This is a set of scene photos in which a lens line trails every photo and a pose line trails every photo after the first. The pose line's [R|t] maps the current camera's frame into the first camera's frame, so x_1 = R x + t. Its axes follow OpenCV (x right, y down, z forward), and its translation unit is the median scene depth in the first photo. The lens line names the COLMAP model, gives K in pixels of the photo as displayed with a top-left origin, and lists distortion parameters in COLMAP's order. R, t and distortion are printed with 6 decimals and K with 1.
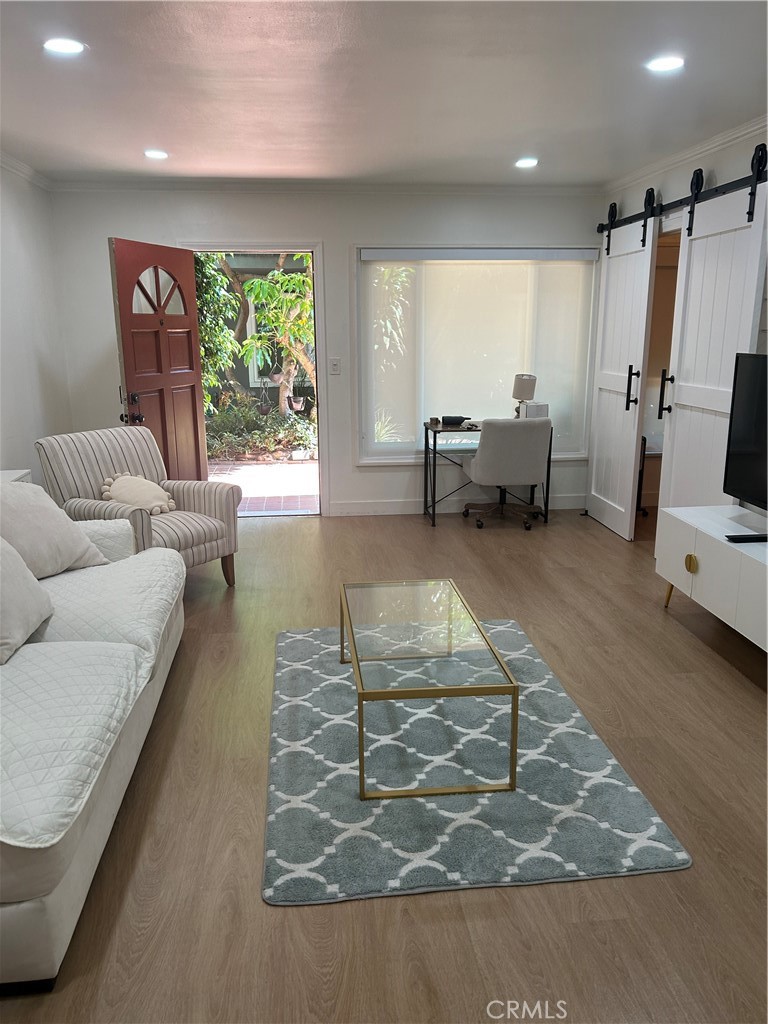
lens RADIAL K [[775.9, 0, 378.7], [0, 775.9, 515.9], [0, 0, 1]] dist [0.033726, -0.026461]
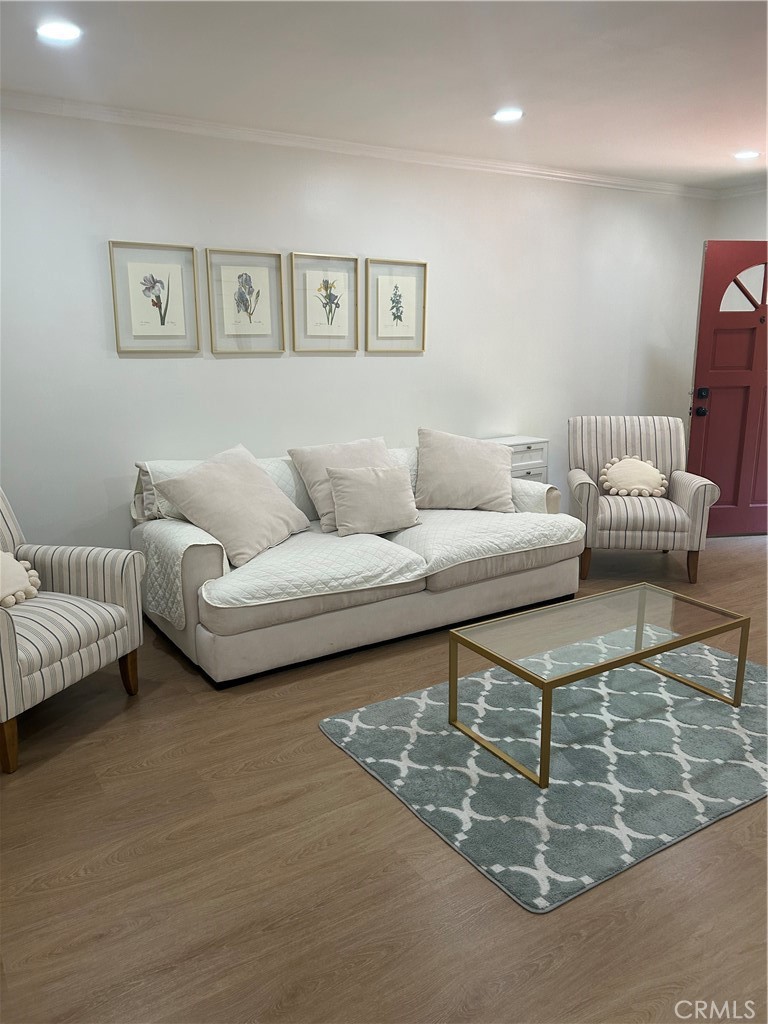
lens RADIAL K [[775.9, 0, 382.2], [0, 775.9, 511.2], [0, 0, 1]] dist [0.033726, -0.026461]
pose [[0.435628, 0.210459, -0.875177, 0.801318], [-0.210846, 0.969090, 0.128093, -0.071603], [0.875084, 0.128726, 0.466537, 0.274795]]
